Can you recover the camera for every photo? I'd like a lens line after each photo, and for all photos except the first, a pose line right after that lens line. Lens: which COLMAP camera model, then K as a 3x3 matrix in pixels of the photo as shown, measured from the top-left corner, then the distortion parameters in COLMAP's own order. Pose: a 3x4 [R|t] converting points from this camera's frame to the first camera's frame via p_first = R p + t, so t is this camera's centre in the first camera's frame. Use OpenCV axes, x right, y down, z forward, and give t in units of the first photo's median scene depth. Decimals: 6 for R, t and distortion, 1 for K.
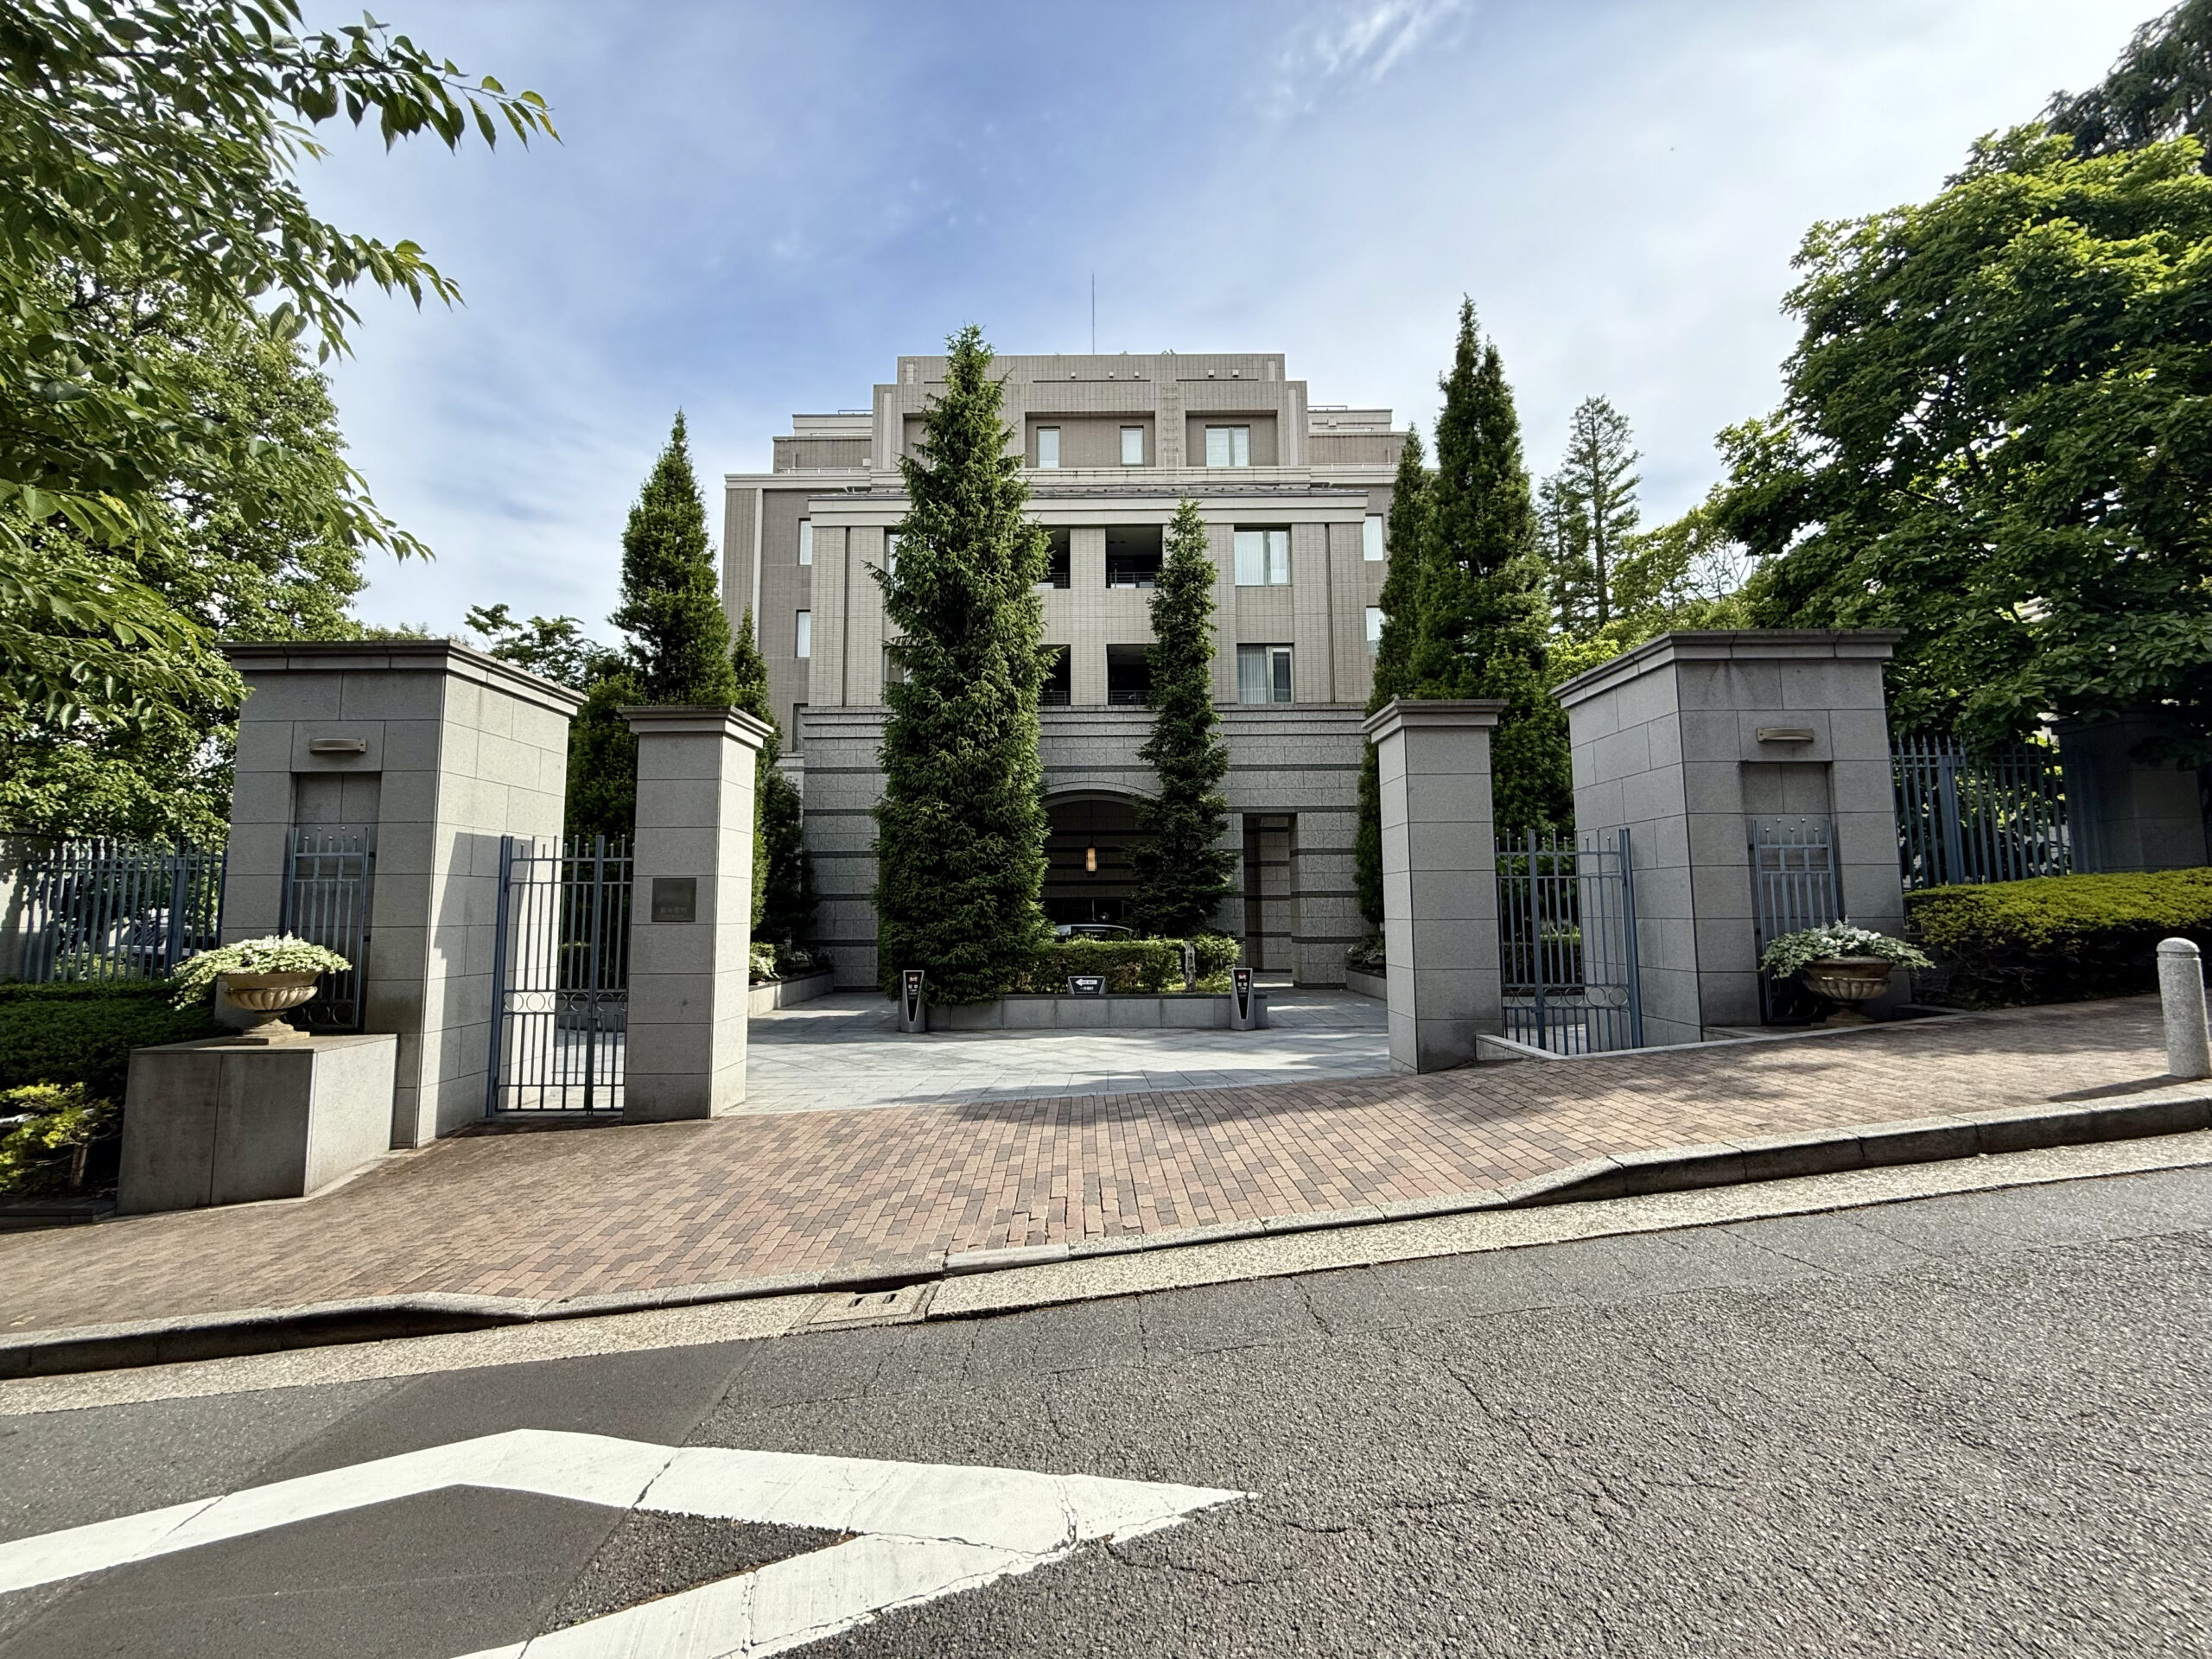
lens RADIAL K [[884.7, 0, 1098.2], [0, 884.7, 822.3], [0, 0, 1]] dist [-0.022032, -0.000001]
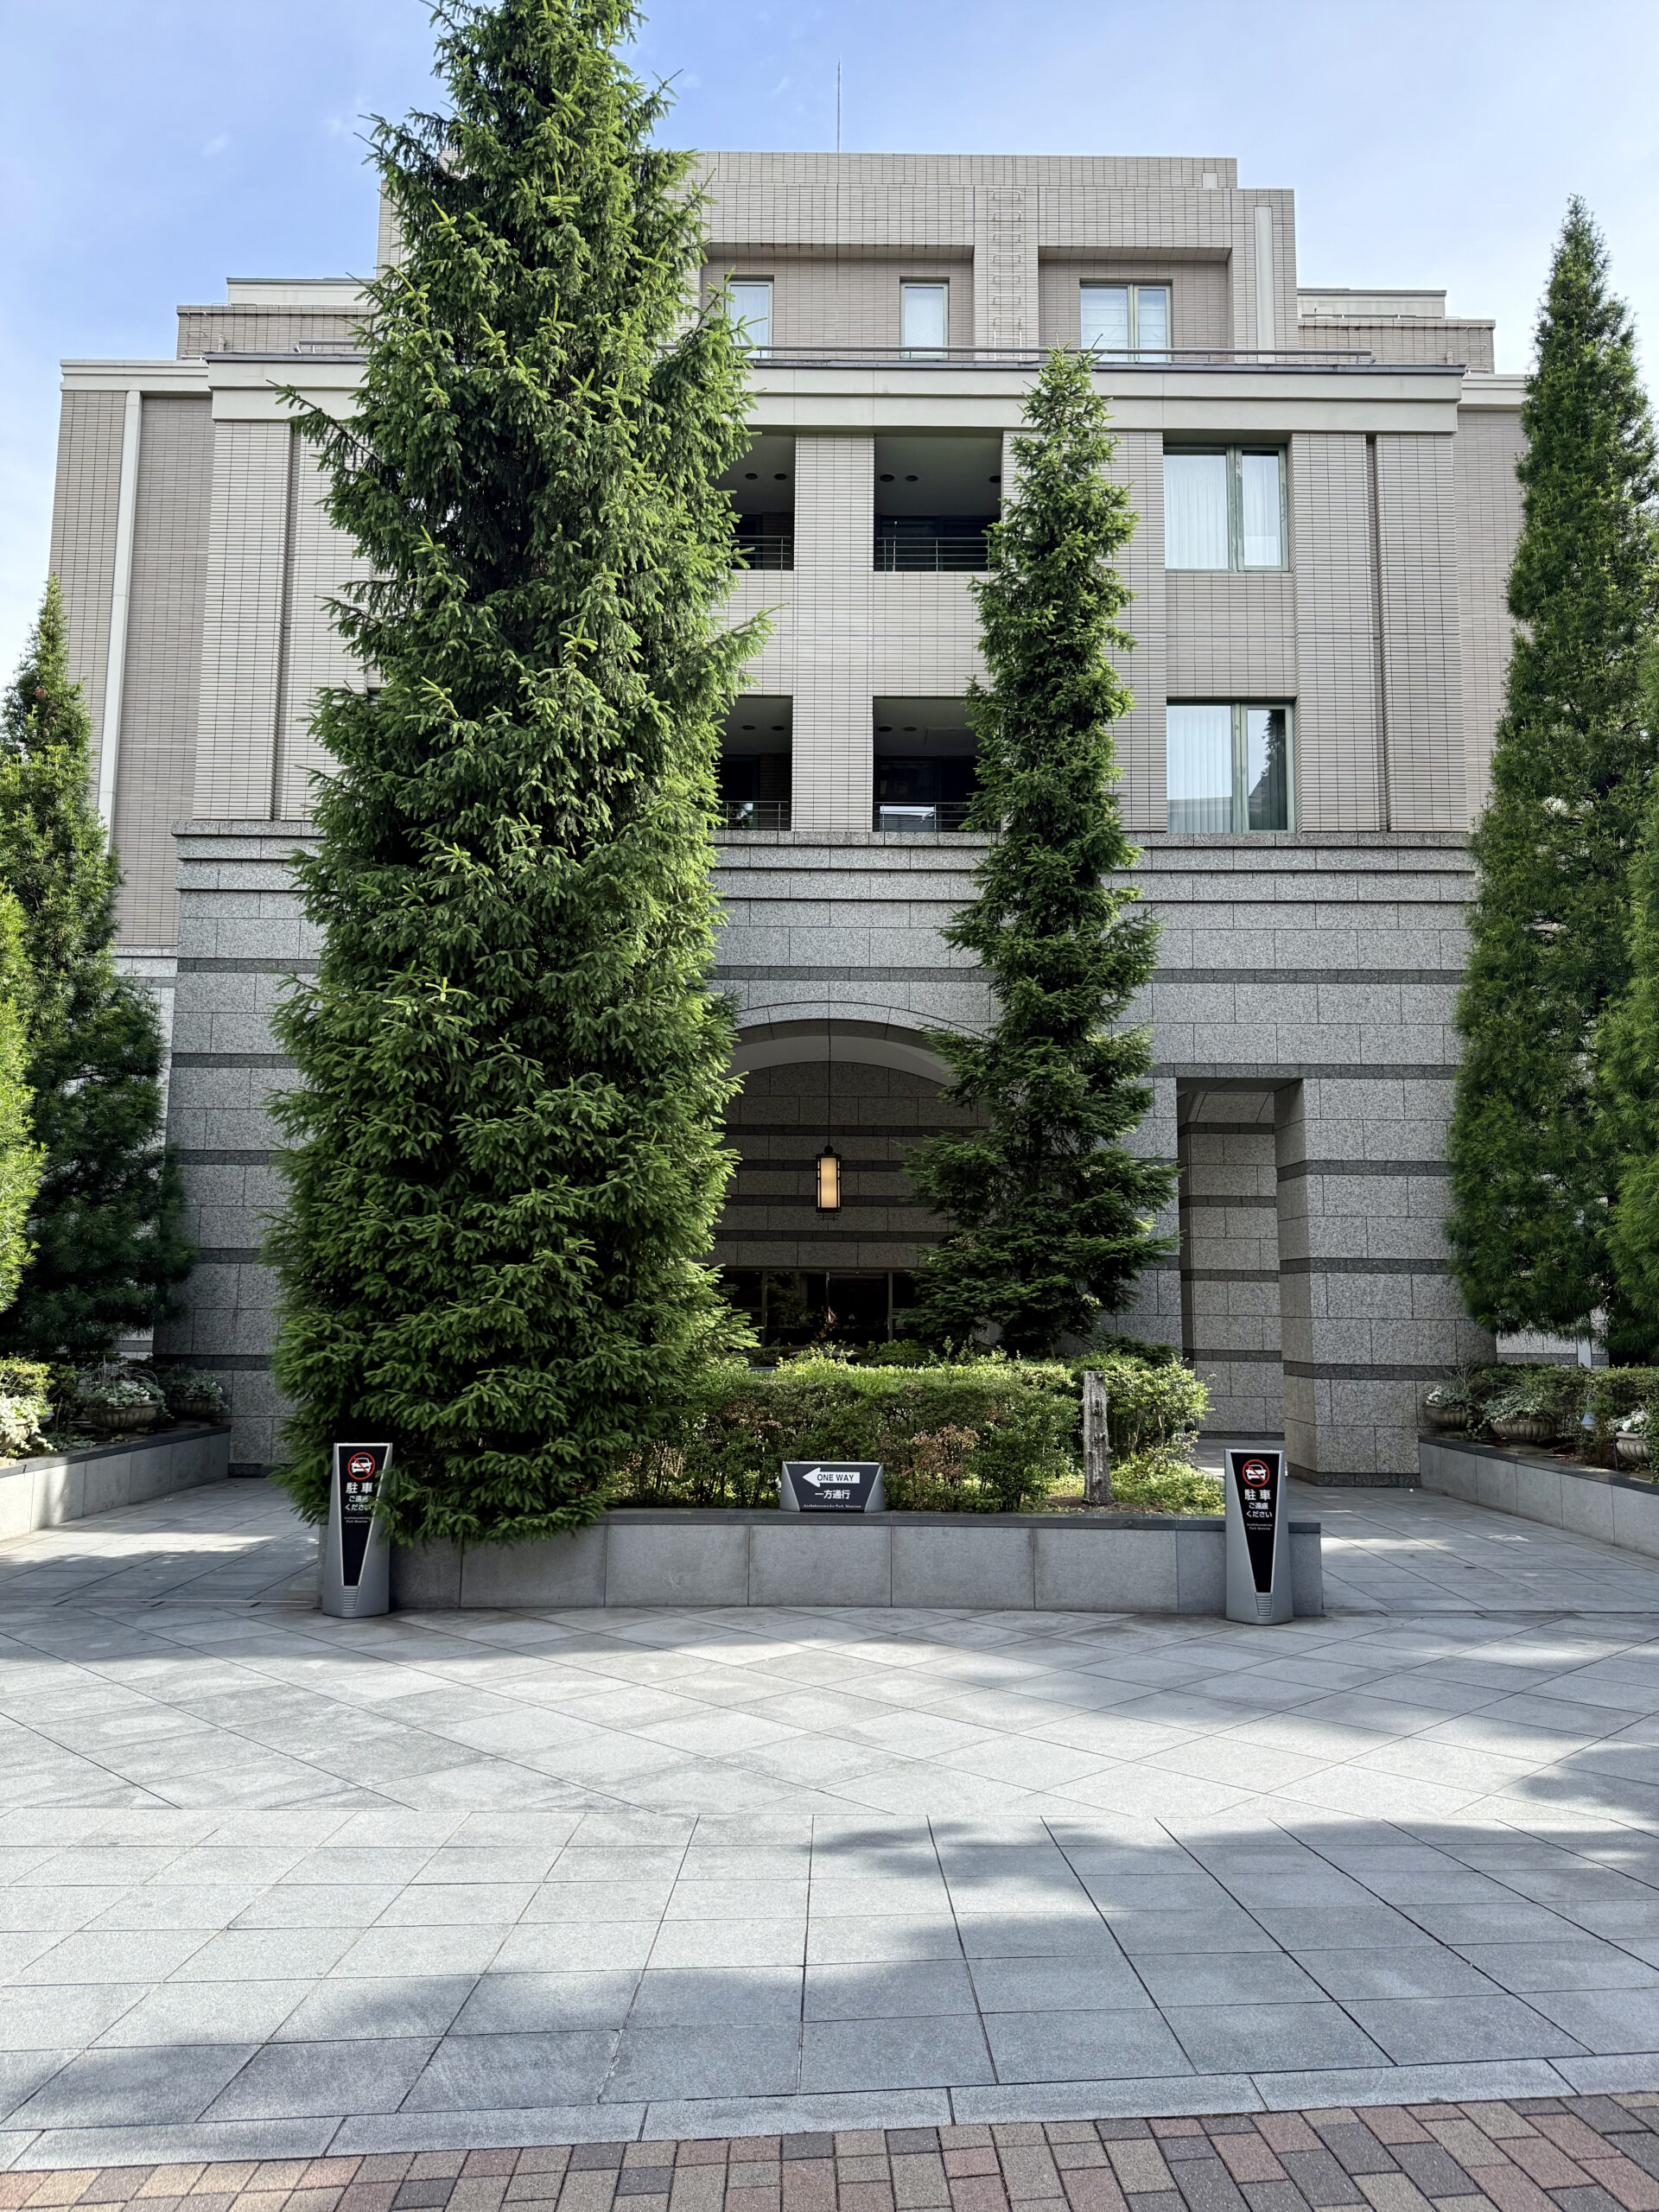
lens RADIAL K [[1539.5, 0, 824.9], [0, 1539.5, 1112.4], [0, 0, 1]] dist [0.038591, -0.059705]
pose [[0.999880, 0.015337, 0.002008, -0.014494], [-0.015283, 0.999575, -0.024831, 0.030932], [-0.002388, 0.024798, 0.999690, 0.250787]]
